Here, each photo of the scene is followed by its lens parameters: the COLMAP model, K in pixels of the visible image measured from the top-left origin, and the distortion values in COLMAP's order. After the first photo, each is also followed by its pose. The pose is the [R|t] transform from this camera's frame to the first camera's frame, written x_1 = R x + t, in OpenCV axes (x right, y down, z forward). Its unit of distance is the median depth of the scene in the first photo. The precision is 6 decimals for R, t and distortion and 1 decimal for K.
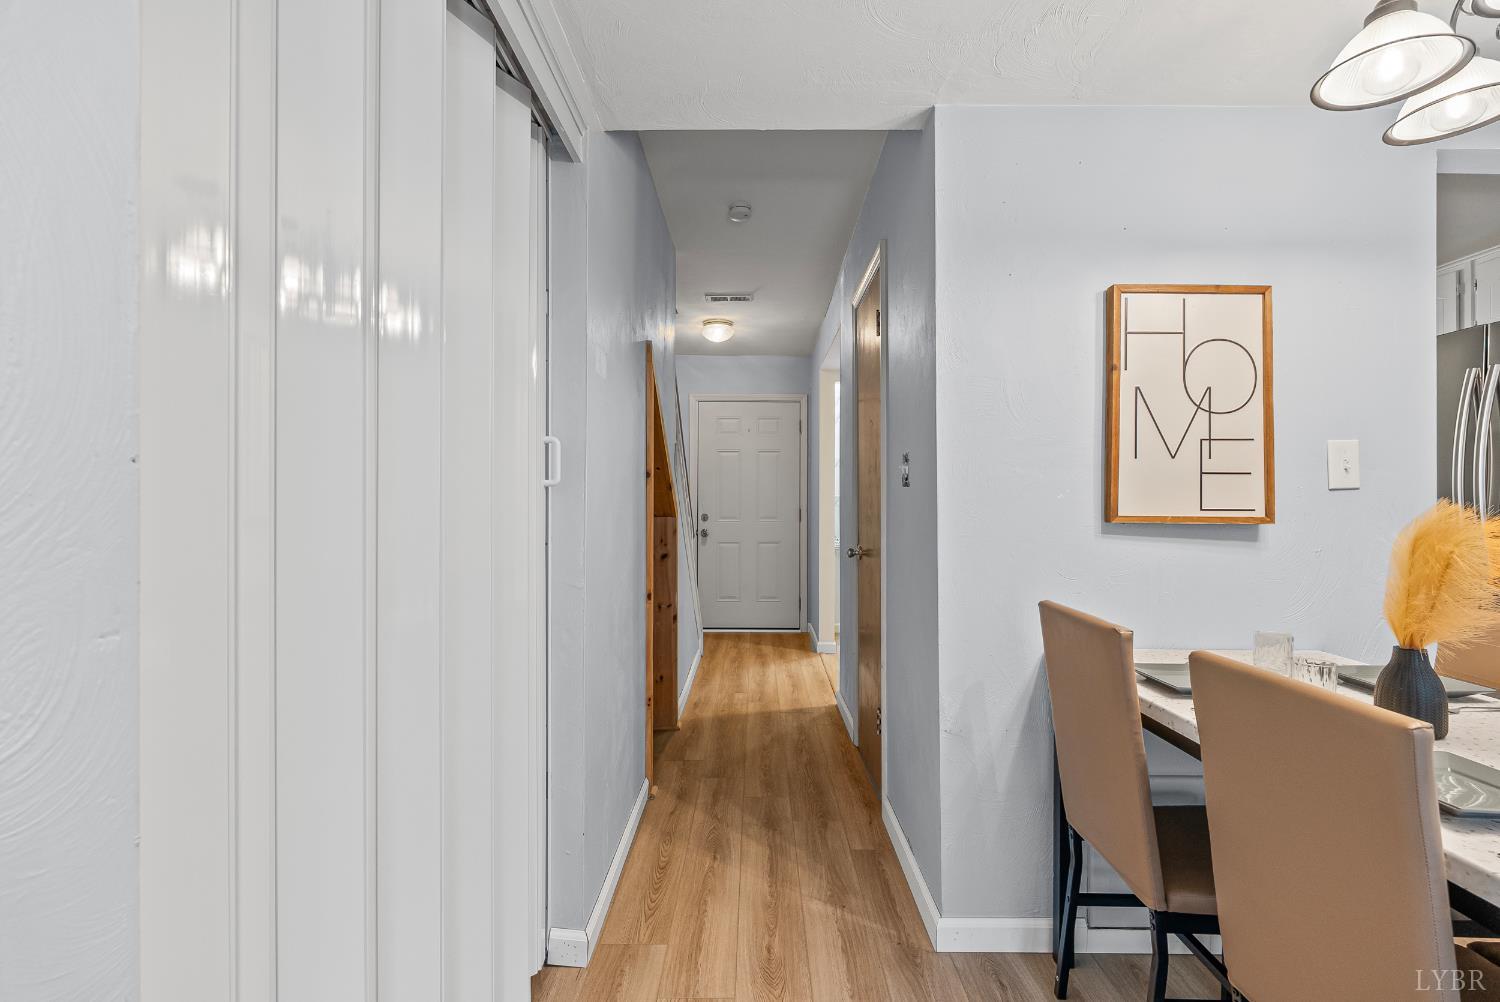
lens RADIAL K [[665.2, 0, 750.0], [0, 665.2, 501.0], [0, 0, 1]] dist [-0.001573, -0.000253]
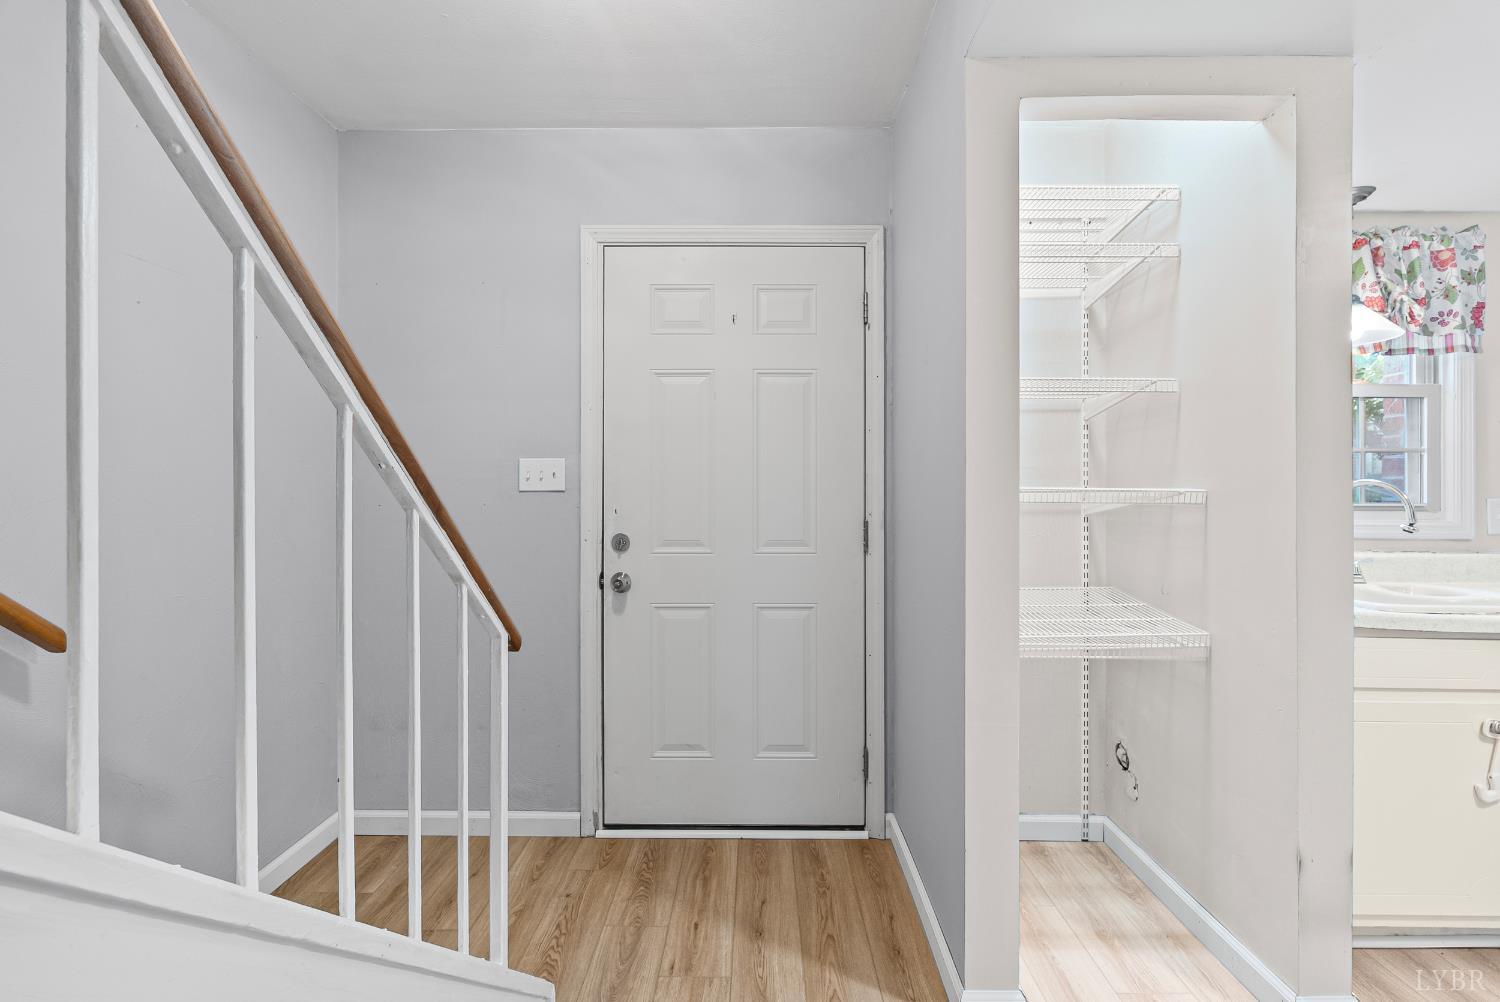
lens RADIAL K [[665.2, 0, 750.0], [0, 665.2, 501.0], [0, 0, 1]] dist [-0.001573, -0.000253]
pose [[0.999831, -0.004108, 0.017899, 0.000165], [0.004120, 0.999991, -0.000616, 0.000100], [-0.017897, 0.000690, 0.999840, 0.147115]]
